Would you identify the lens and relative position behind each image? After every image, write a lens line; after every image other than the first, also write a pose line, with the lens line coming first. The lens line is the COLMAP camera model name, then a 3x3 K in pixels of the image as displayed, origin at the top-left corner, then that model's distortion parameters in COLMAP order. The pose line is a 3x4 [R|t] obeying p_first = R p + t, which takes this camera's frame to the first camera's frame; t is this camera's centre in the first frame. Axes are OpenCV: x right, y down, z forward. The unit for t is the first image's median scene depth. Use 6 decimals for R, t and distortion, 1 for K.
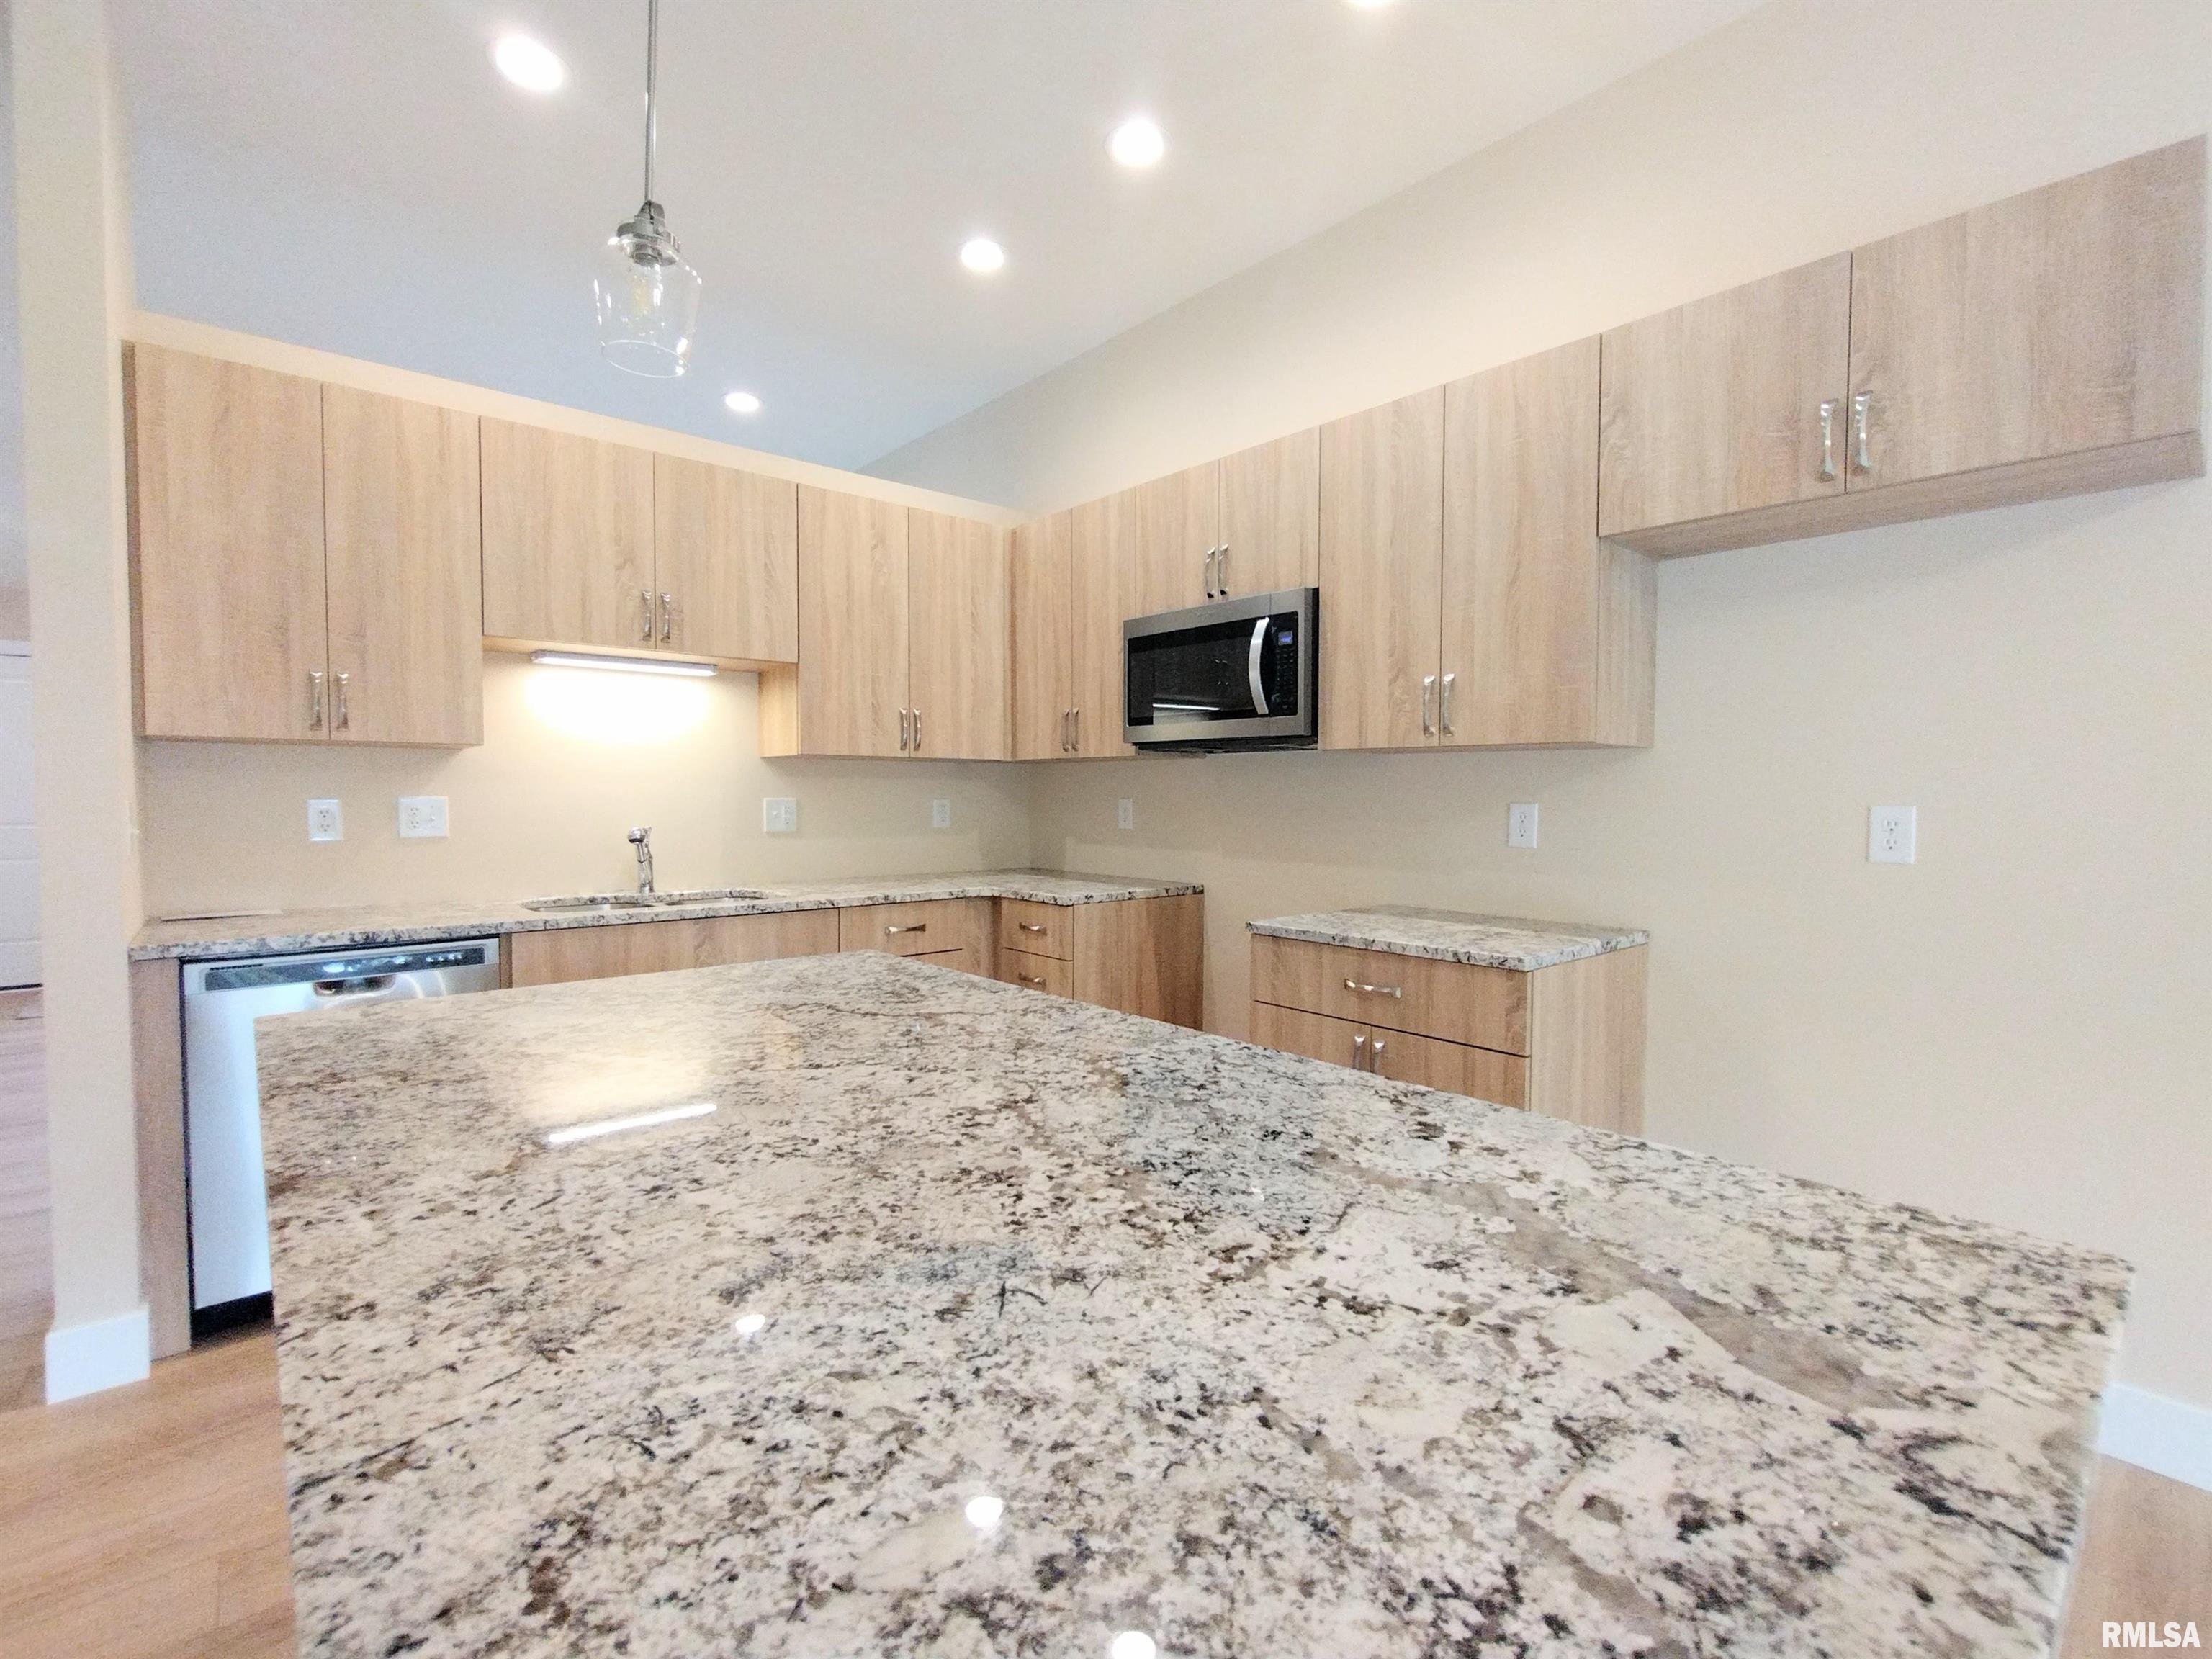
lens RADIAL K [[1010.7, 0, 1103.7], [0, 1010.7, 819.5], [0, 0, 1]] dist [-0.005063, 0.000744]
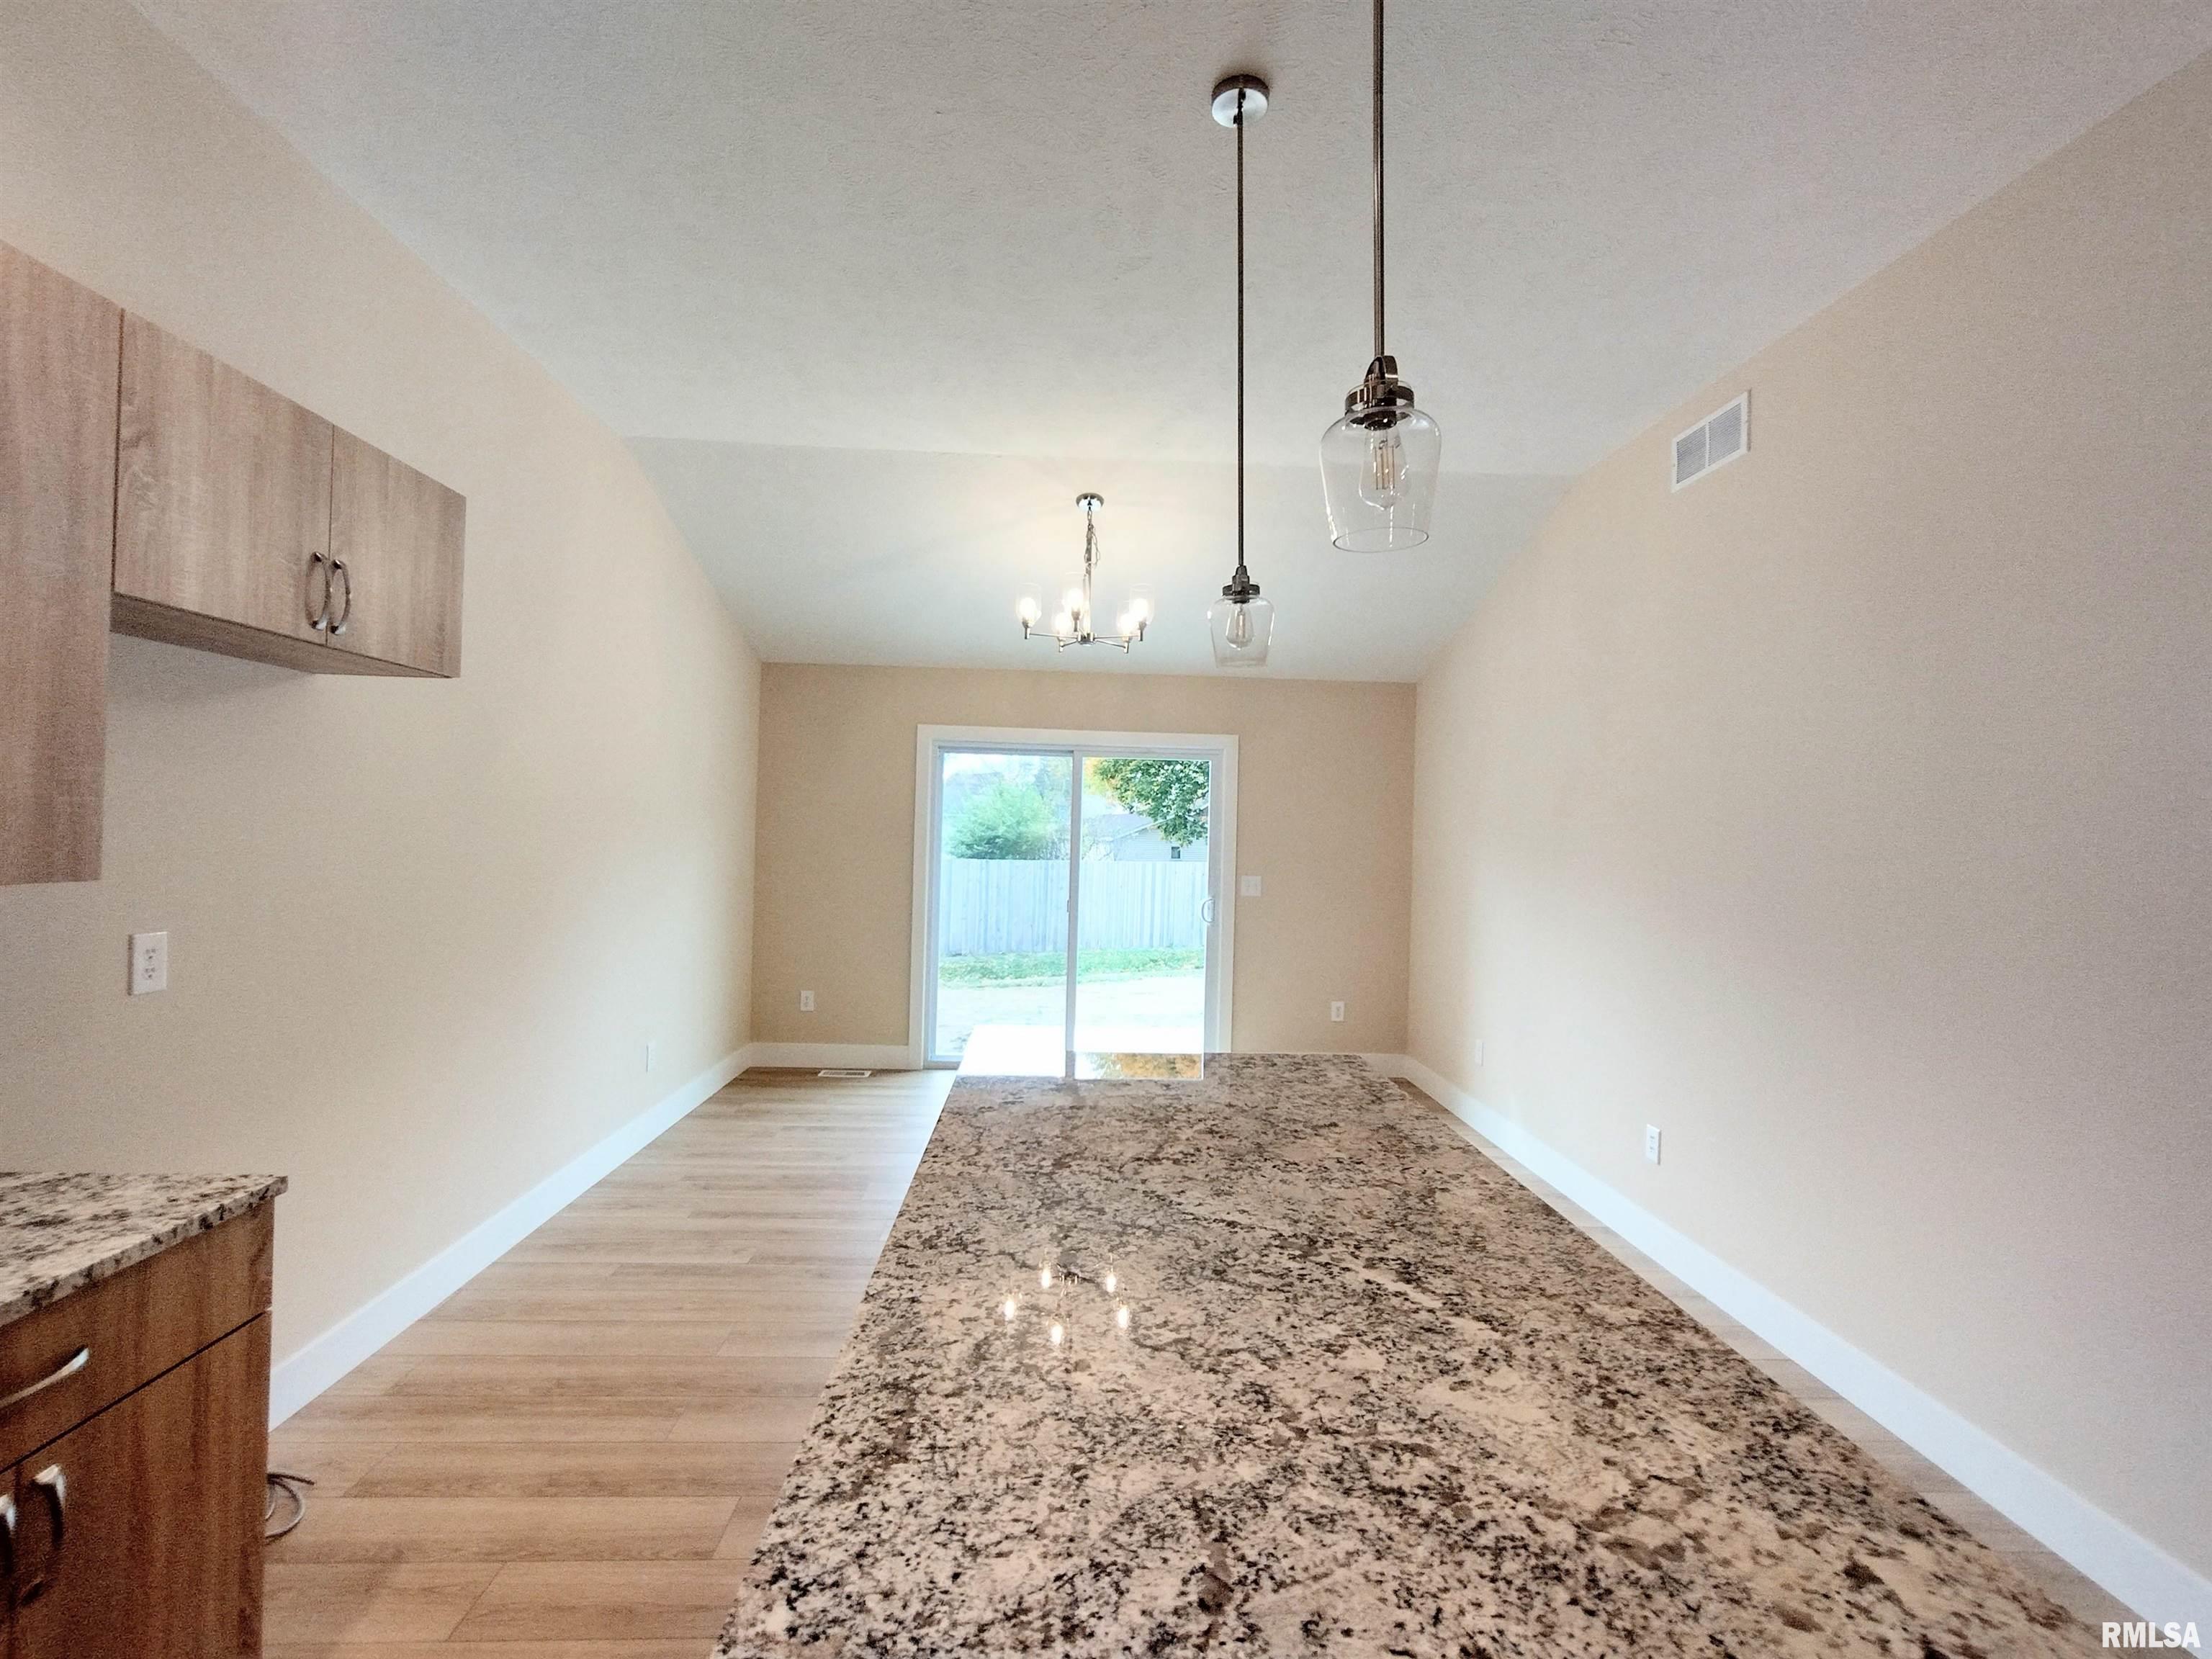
lens RADIAL K [[1010.7, 0, 1103.7], [0, 1010.7, 819.5], [0, 0, 1]] dist [-0.005063, 0.000744]
pose [[-0.785097, -0.021911, 0.618986, -1.024872], [-0.012790, 0.999734, 0.019167, -0.295131], [-0.619241, 0.007131, -0.785168, 2.319796]]
